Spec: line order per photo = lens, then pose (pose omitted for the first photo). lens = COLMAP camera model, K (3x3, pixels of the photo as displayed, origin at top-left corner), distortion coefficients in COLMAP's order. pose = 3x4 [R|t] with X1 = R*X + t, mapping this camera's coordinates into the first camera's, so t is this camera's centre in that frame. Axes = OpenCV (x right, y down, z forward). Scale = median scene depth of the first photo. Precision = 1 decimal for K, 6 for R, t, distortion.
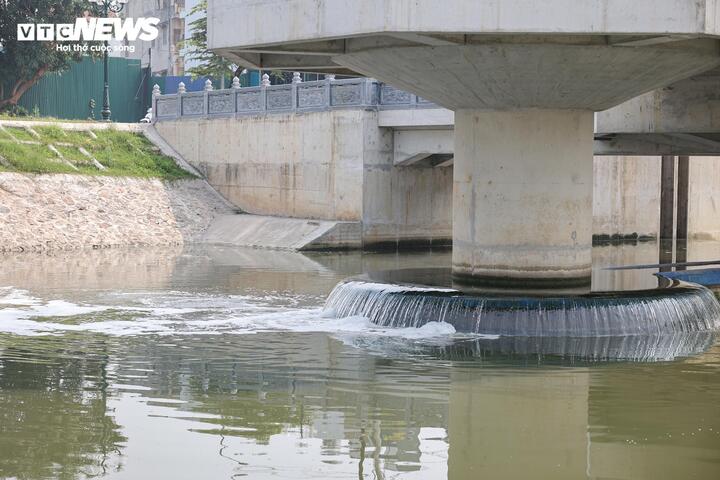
lens RADIAL K [[1454.0, 0, 360.0], [0, 1454.0, 240.0], [0, 0, 1]] dist [0.005721, 0.071561]
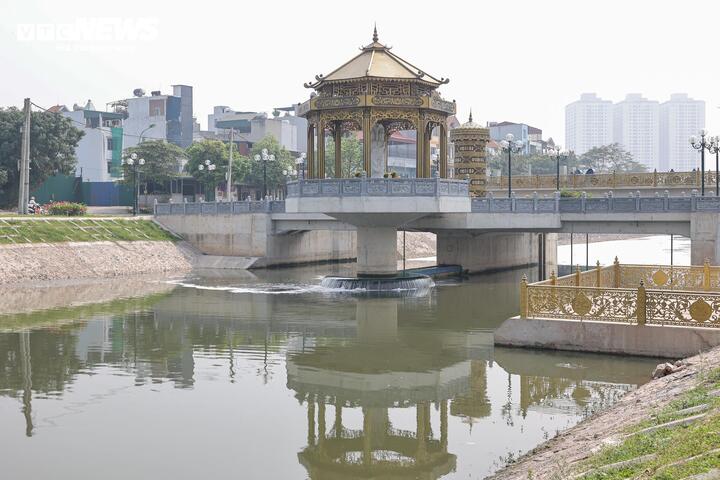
lens RADIAL K [[823.8, 0, 360.0], [0, 823.8, 240.0], [0, 0, 1]] dist [0.001056, 0.000614]
pose [[0.966659, -0.023827, 0.254958, -0.201853], [0.029603, 0.999384, -0.018843, -0.010076], [-0.254352, 0.025762, 0.966769, -0.429976]]
